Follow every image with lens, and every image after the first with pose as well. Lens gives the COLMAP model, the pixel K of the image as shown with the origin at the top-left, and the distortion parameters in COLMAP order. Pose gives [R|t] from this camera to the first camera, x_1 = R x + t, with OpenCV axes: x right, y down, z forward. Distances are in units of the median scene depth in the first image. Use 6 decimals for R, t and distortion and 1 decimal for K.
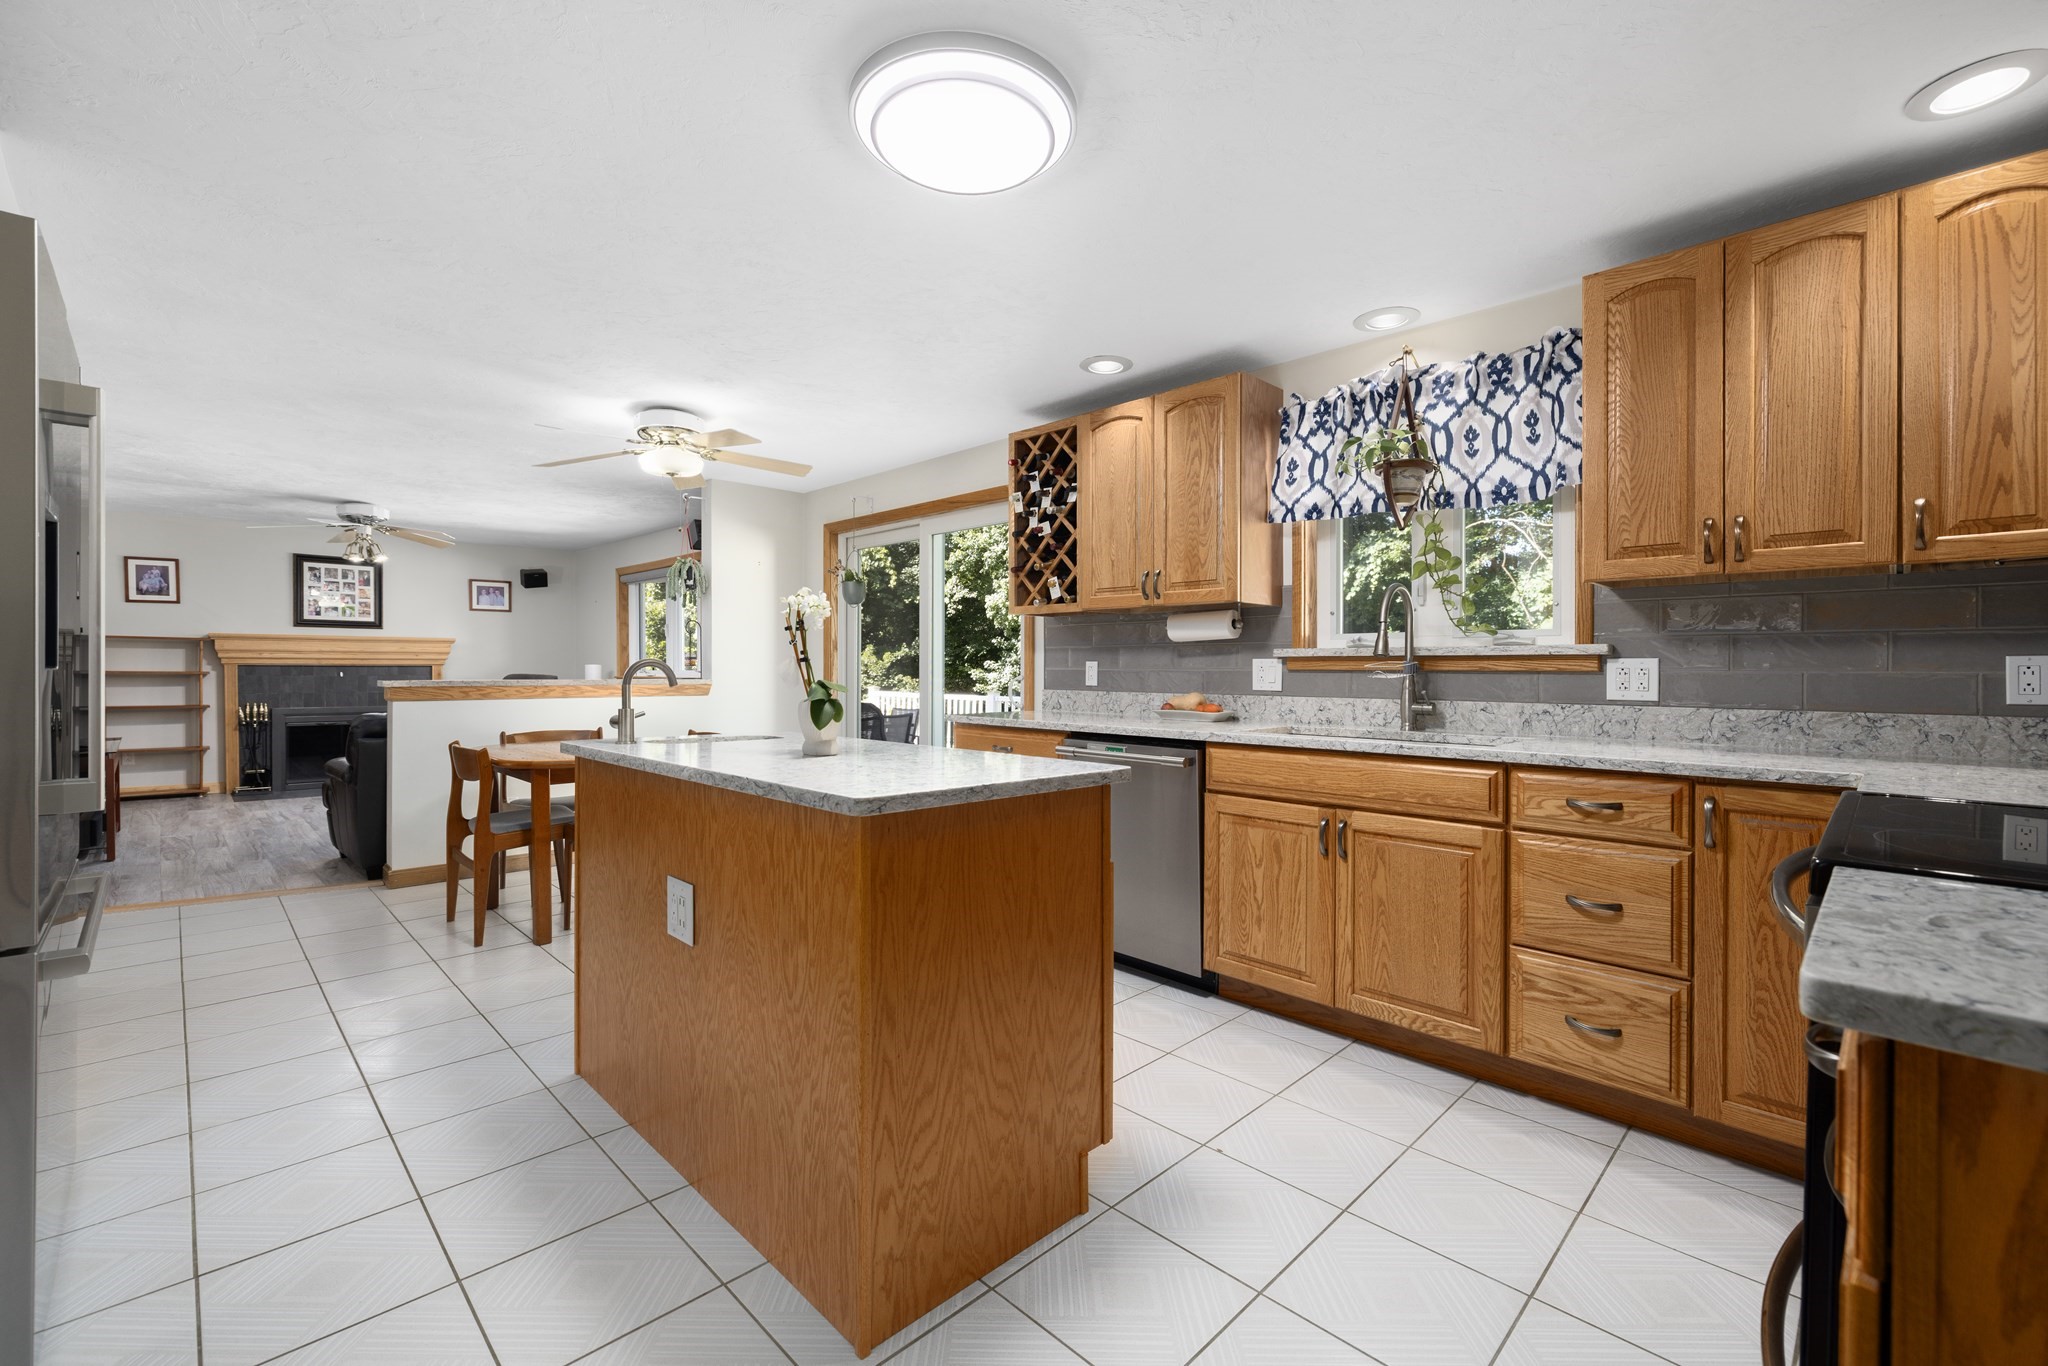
lens RADIAL K [[877.8, 0, 1034.4], [0, 877.8, 681.0], [0, 0, 1]] dist [0.001324, -0.000304]
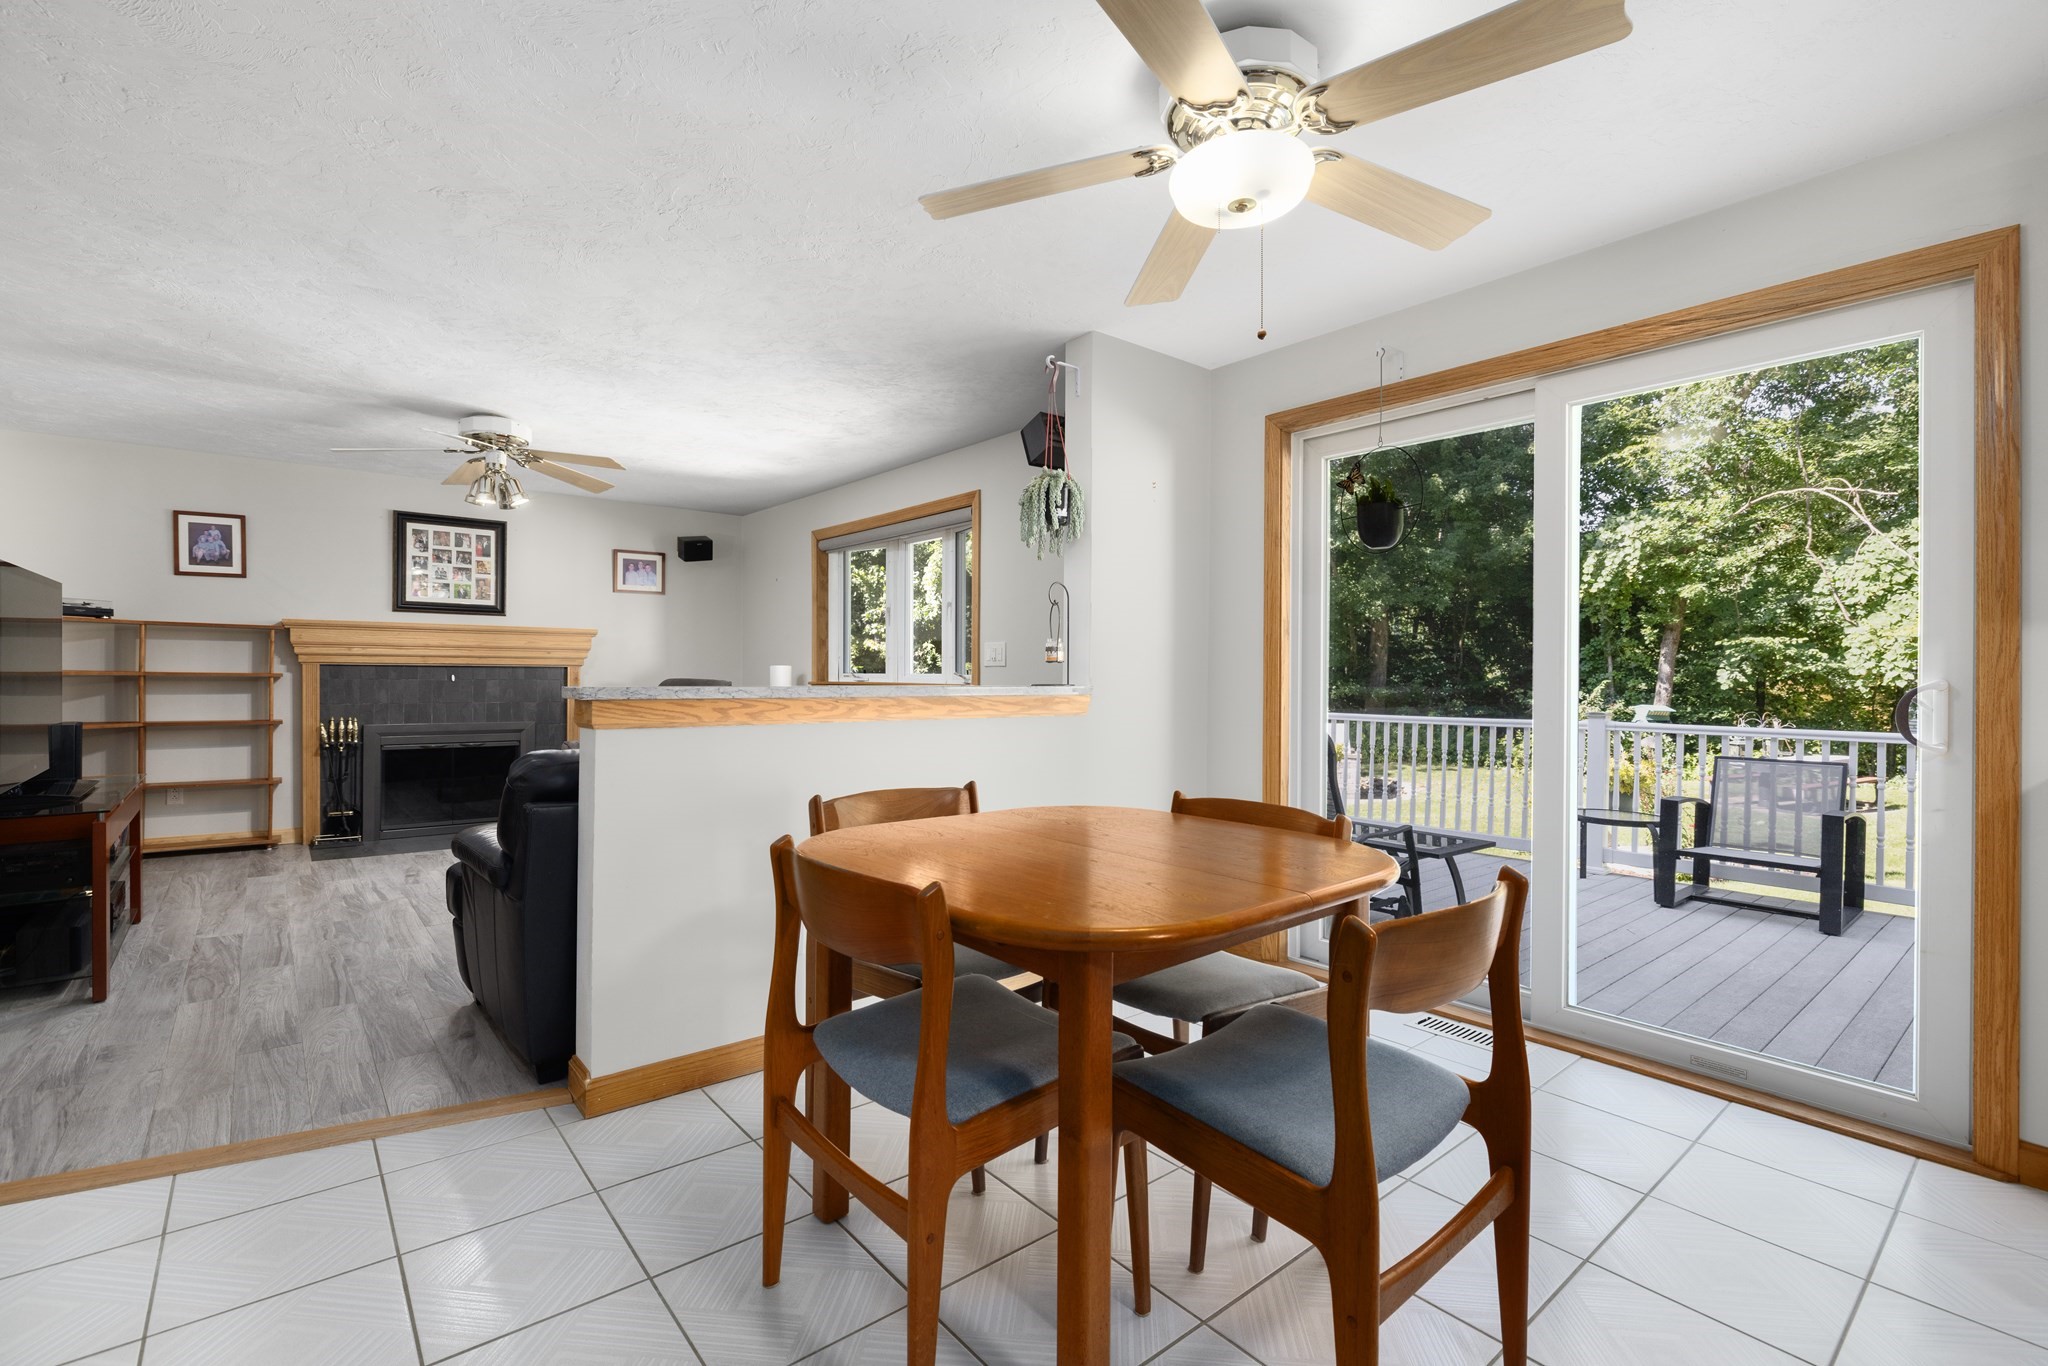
lens RADIAL K [[920.1, 0, 1016.7], [0, 920.1, 679.4], [0, 0, 1]] dist [-0.000003, 0.000521]
pose [[0.995310, 0.003133, -0.096685, -0.275617], [-0.004241, 0.999928, -0.011256, 0.000122], [0.096643, 0.011613, 0.995251, 0.315975]]
